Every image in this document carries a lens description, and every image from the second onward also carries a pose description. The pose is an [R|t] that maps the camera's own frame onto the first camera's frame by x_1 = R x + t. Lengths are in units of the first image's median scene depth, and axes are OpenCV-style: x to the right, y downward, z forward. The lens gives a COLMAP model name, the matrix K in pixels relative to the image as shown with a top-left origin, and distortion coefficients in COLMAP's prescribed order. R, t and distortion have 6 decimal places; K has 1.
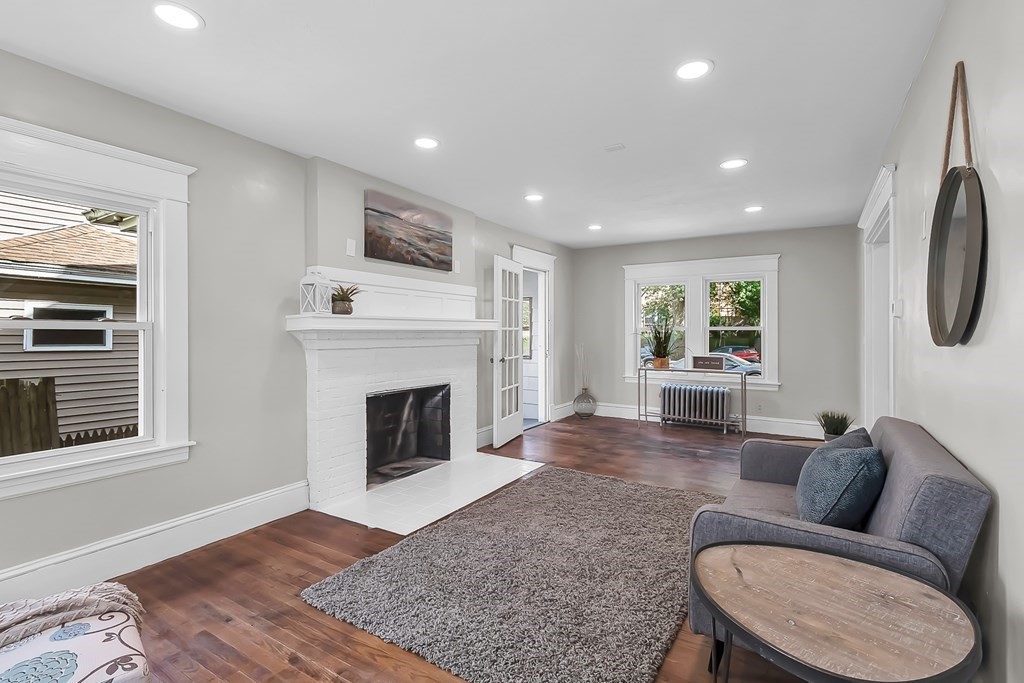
lens RADIAL K [[479.0, 0, 516.4], [0, 479.0, 334.7], [0, 0, 1]] dist [0.000739, 0.000119]
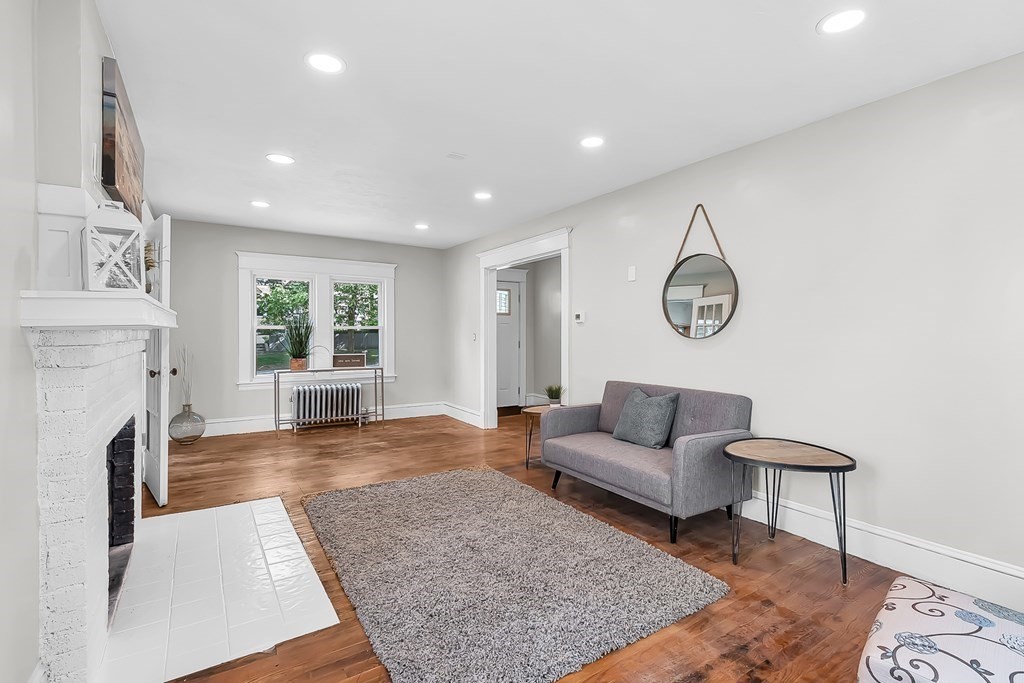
lens RADIAL K [[479.0, 0, 516.4], [0, 479.0, 334.7], [0, 0, 1]] dist [0.000739, 0.000119]
pose [[0.424537, -0.005521, 0.905394, -0.373982], [0.002397, 0.999985, 0.004973, -0.001826], [-0.905408, 0.000059, 0.424543, 0.233801]]
